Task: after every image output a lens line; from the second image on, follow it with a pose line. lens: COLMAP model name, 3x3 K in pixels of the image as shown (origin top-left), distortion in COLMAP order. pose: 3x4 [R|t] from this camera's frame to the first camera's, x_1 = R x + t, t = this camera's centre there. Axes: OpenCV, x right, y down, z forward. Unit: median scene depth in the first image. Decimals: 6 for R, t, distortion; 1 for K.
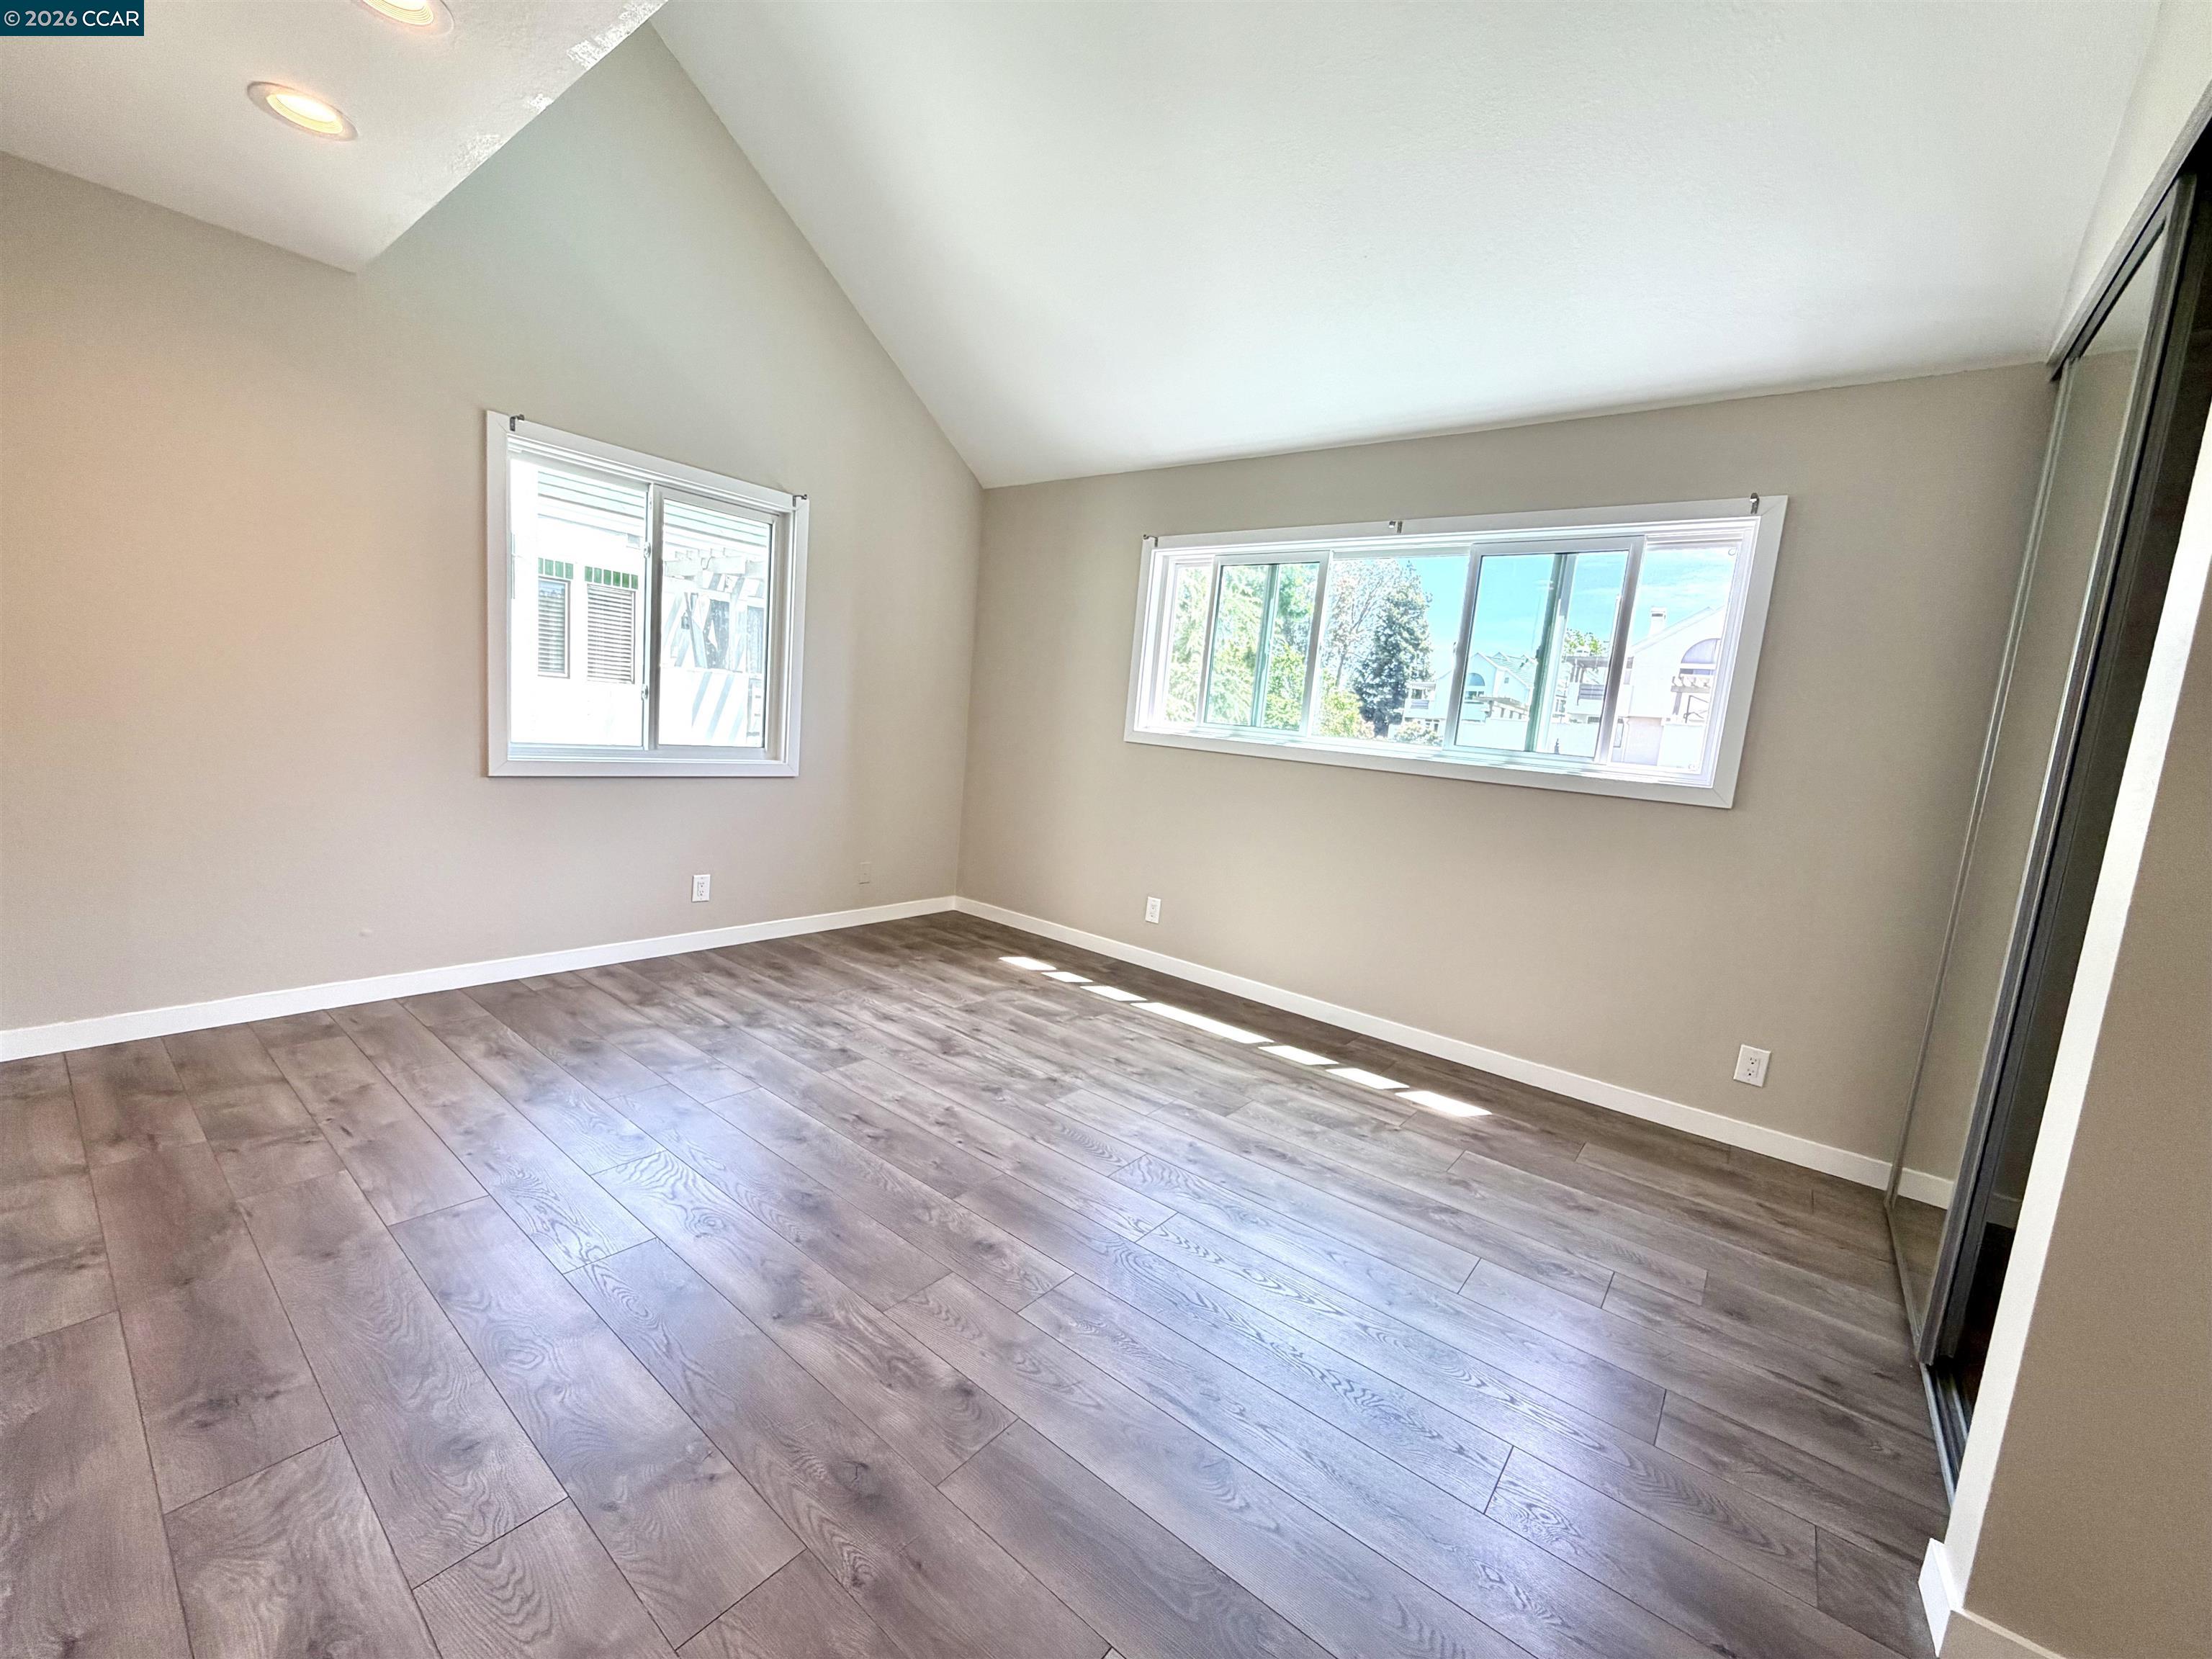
lens RADIAL K [[881.8, 0, 1096.1], [0, 881.8, 832.4], [0, 0, 1]] dist [0.001866, 0.000712]
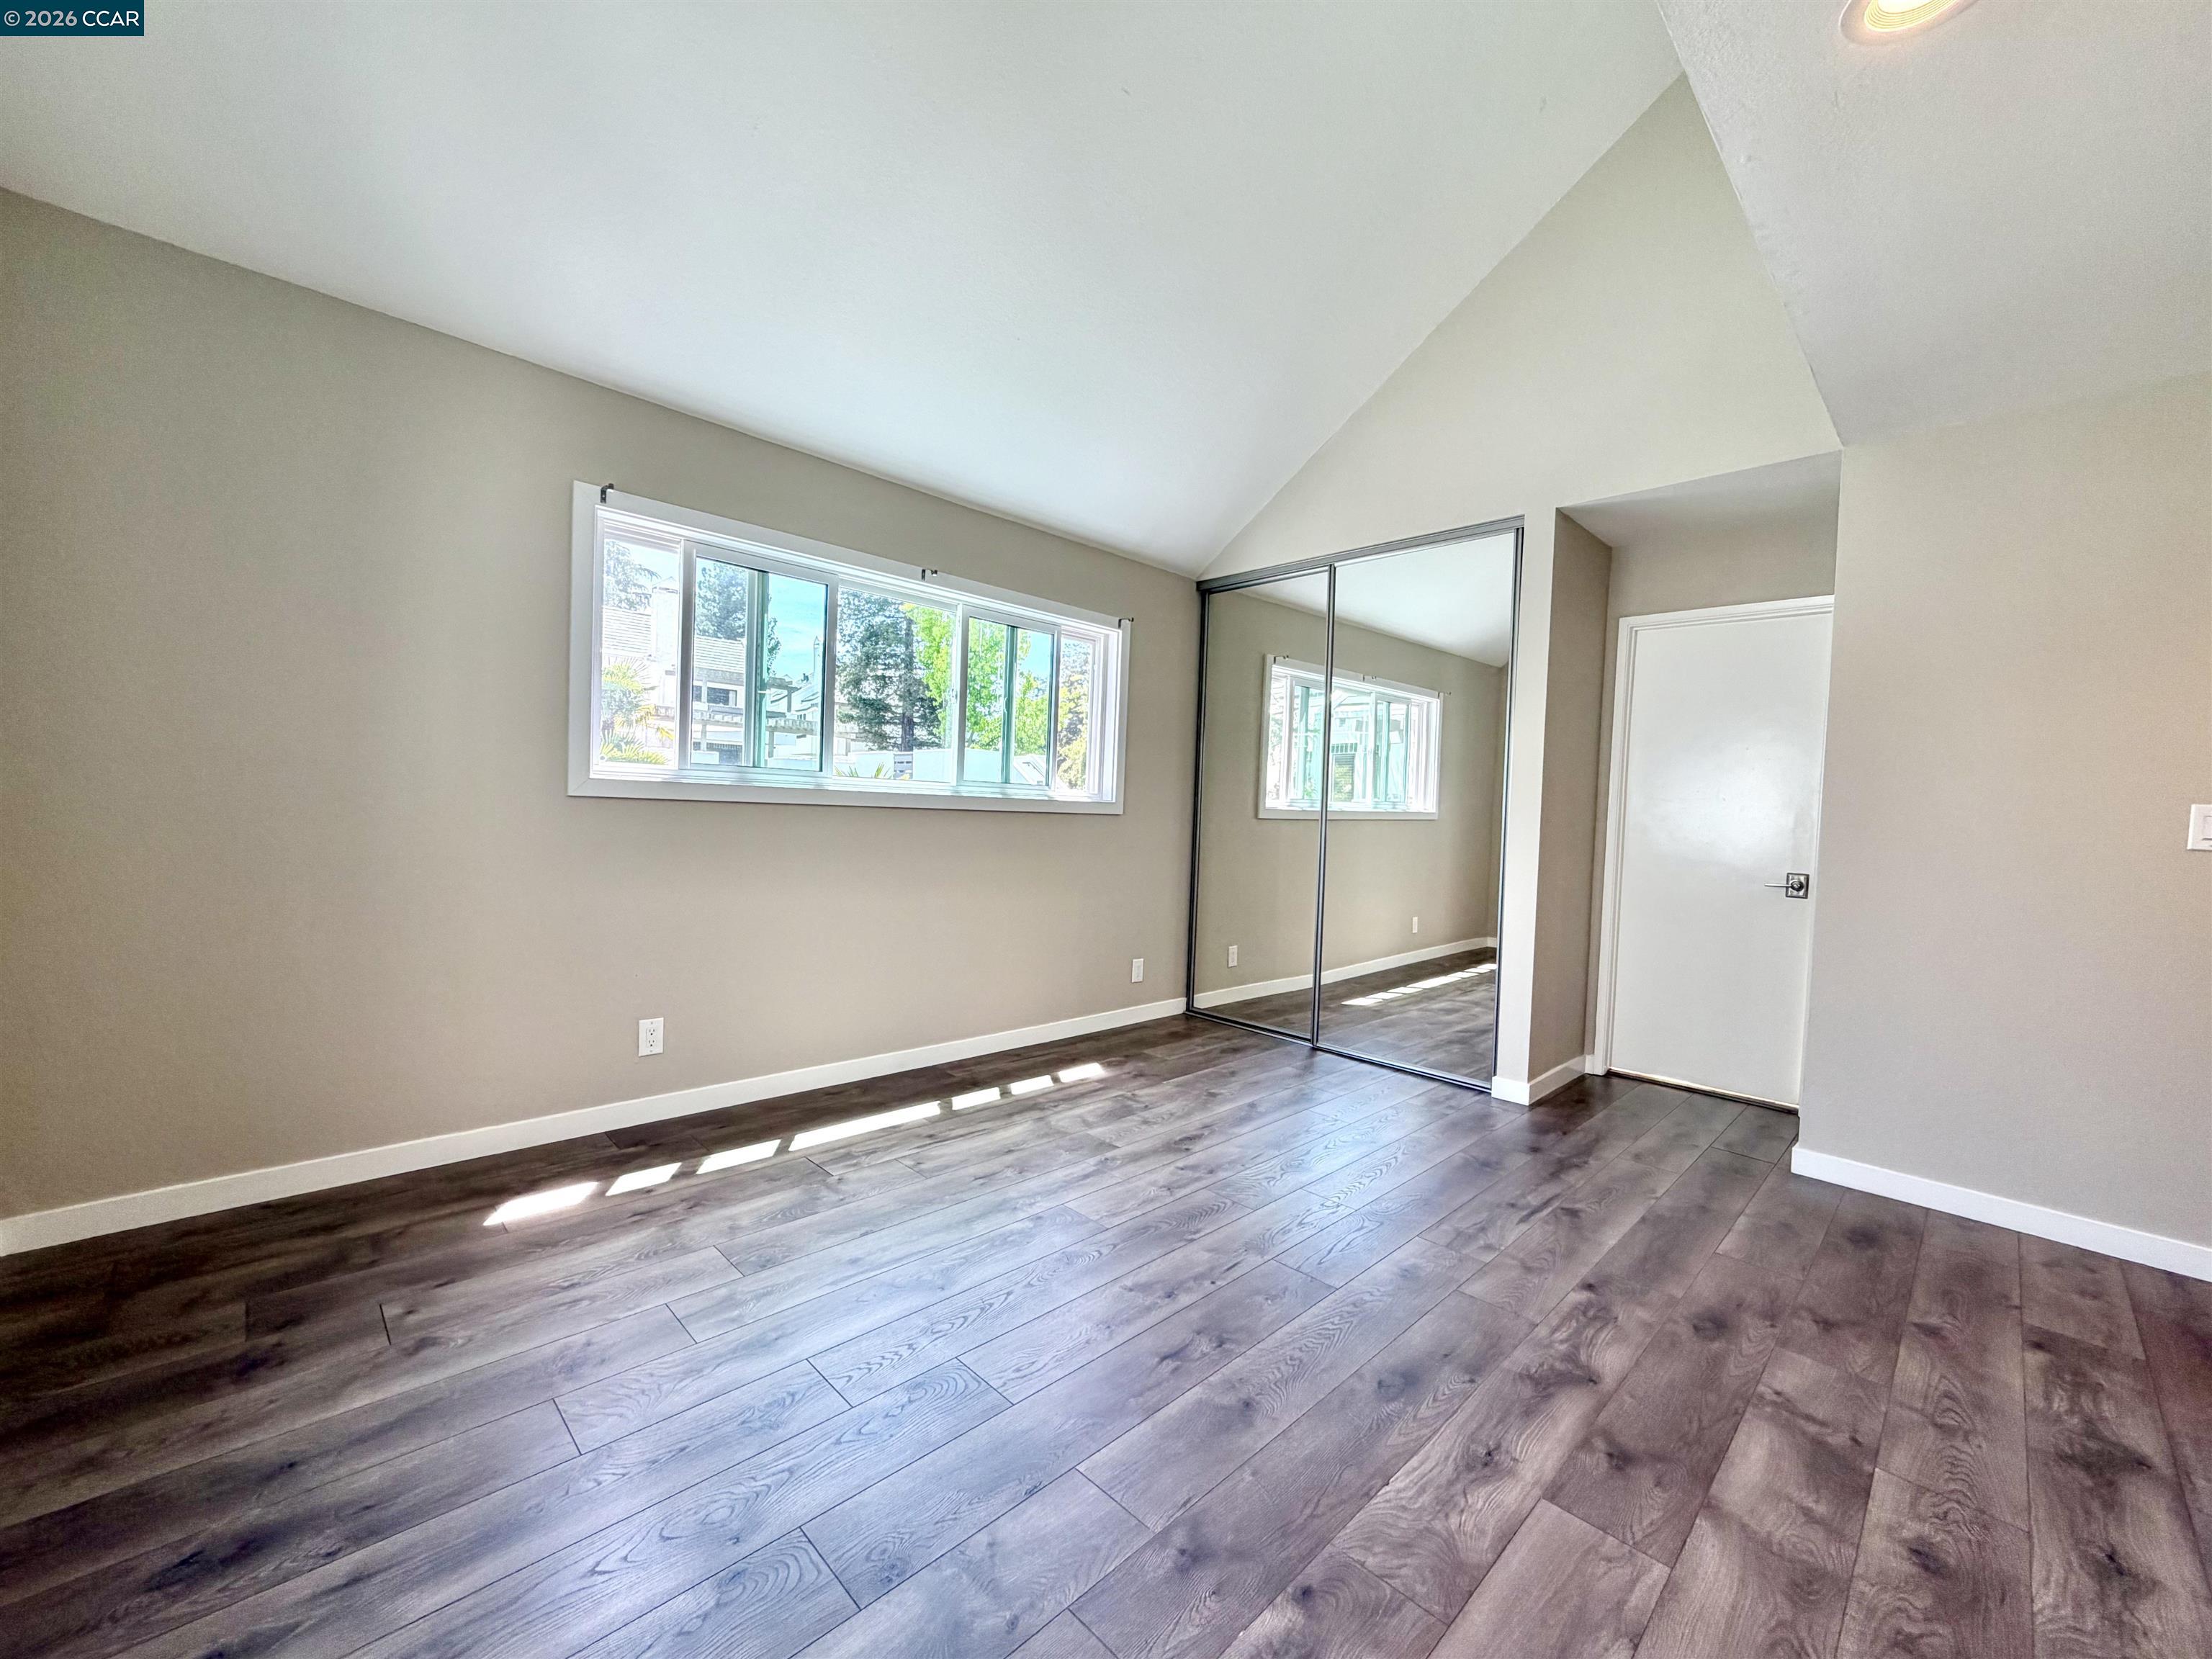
lens RADIAL K [[881.8, 0, 1098.8], [0, 881.8, 839.1], [0, 0, 1]] dist [0.001866, 0.000712]
pose [[0.128195, -0.119181, 0.984562, -0.732214], [0.102685, 0.989012, 0.106350, -0.135859], [-0.986419, 0.087466, 0.139024, 0.724937]]
